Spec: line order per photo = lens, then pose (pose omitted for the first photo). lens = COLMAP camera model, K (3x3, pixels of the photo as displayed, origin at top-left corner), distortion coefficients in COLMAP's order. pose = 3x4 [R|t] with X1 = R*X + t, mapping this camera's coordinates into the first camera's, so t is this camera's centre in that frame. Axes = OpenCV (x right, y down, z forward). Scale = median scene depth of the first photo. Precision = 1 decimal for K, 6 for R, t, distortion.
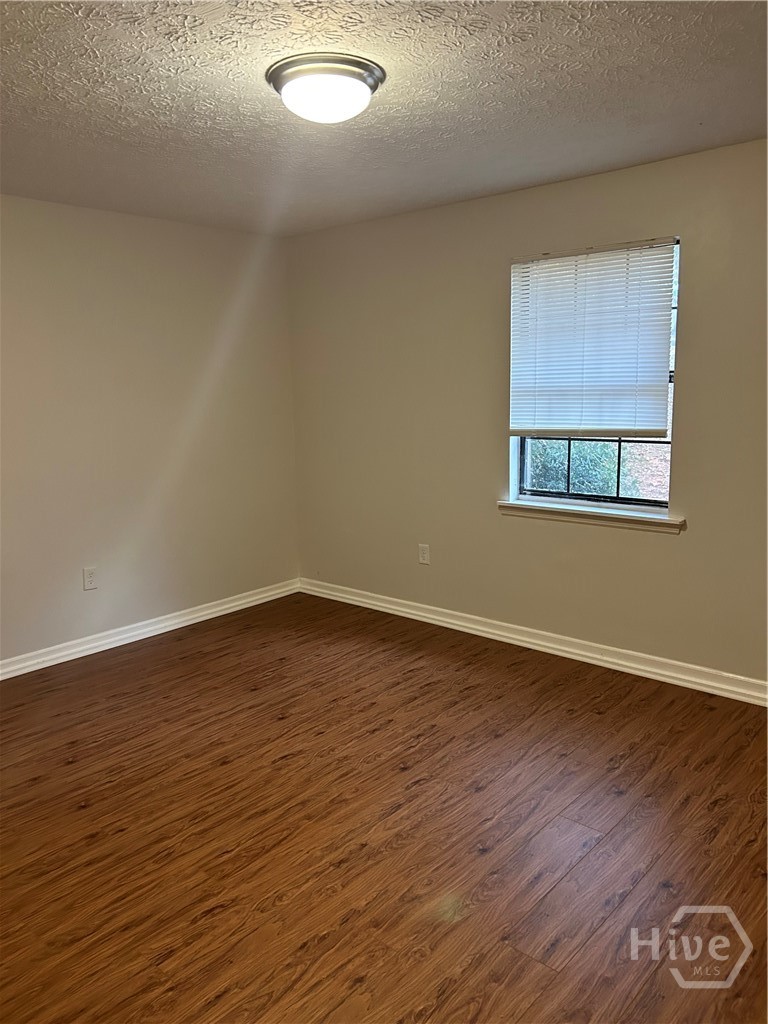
lens RADIAL K [[773.8, 0, 381.9], [0, 773.8, 514.7], [0, 0, 1]] dist [0.025774, -0.036468]
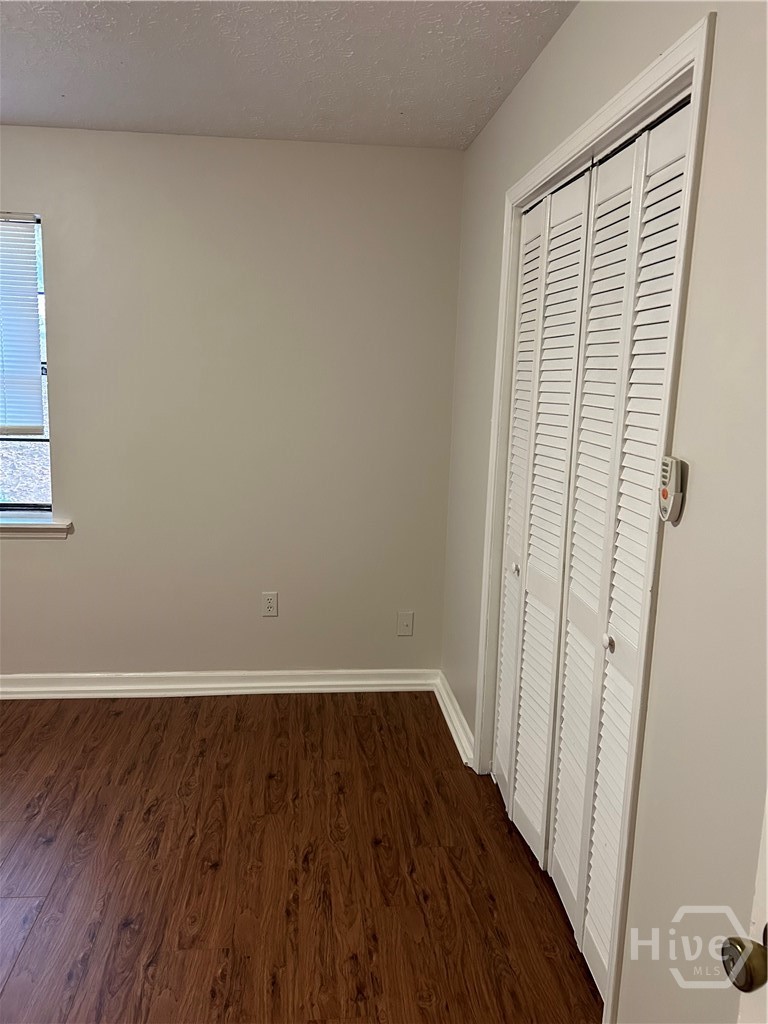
lens RADIAL K [[773.8, 0, 385.2], [0, 773.8, 505.3], [0, 0, 1]] dist [0.025774, -0.036468]
pose [[0.677258, -0.082142, 0.731146, -0.042841], [0.086957, 0.995720, 0.031318, -0.012265], [-0.730589, 0.042367, 0.681502, 0.101110]]
